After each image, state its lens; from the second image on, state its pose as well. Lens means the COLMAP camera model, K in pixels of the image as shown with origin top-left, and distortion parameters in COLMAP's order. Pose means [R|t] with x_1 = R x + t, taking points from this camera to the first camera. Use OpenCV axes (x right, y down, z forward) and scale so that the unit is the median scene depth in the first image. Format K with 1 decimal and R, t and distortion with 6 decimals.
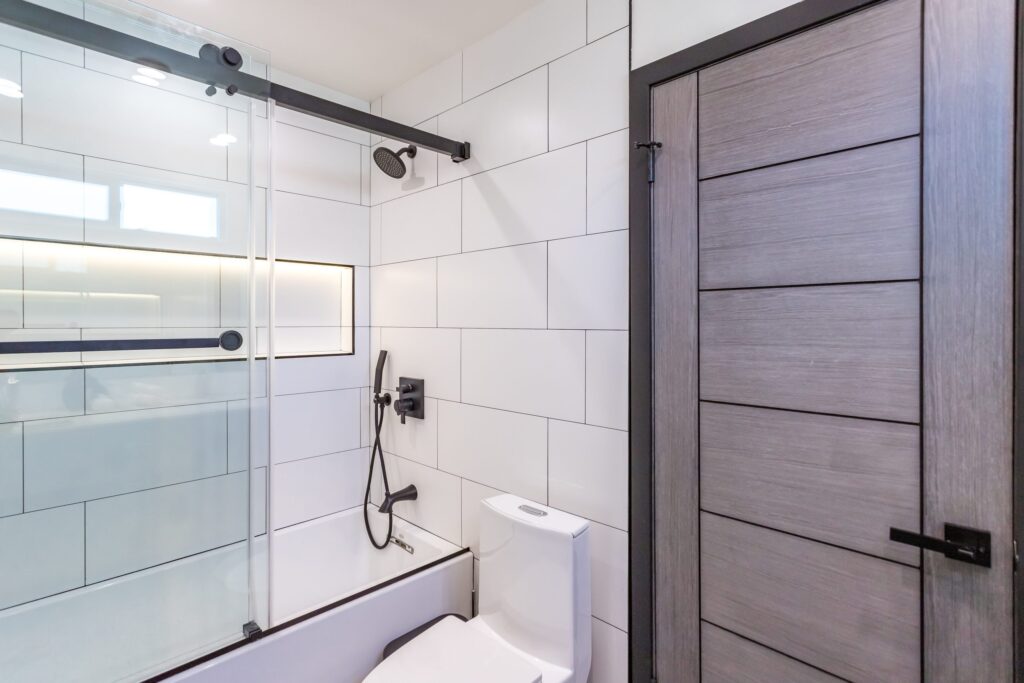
lens RADIAL K [[500.2, 0, 511.6], [0, 500.2, 323.7], [0, 0, 1]] dist [0.000119, 0.000164]
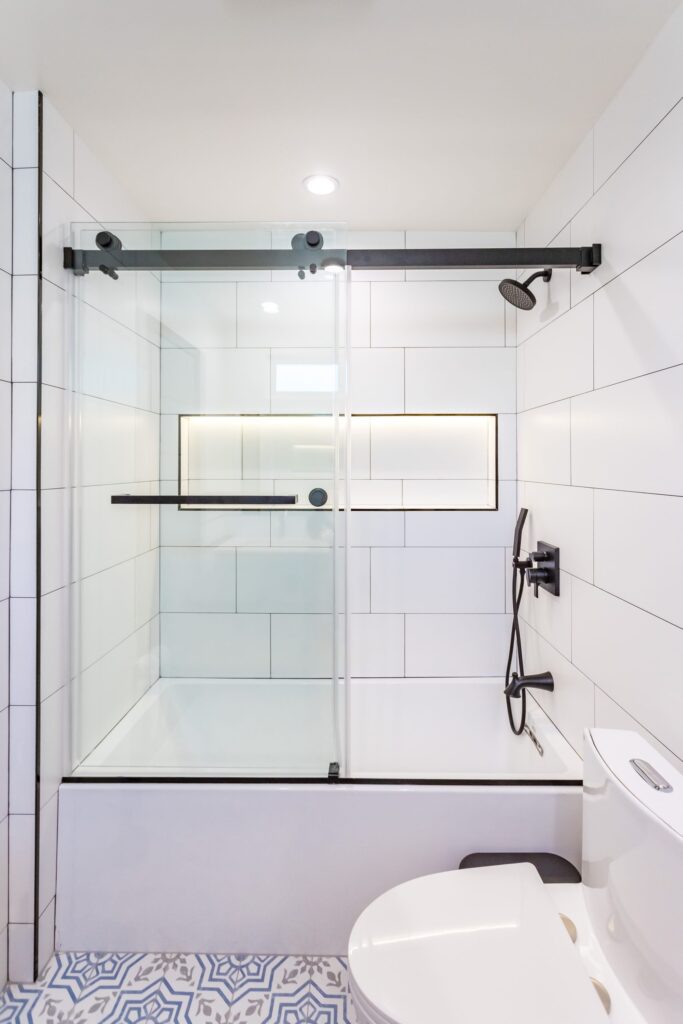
lens RADIAL K [[500.2, 0, 343.8], [0, 500.2, 463.5], [0, 0, 1]] dist [0.000119, 0.000164]
pose [[0.699989, -0.001944, -0.714151, 0.165887], [-0.001963, 0.999987, -0.004646, -0.022720], [0.714151, 0.004654, 0.699976, 0.176546]]
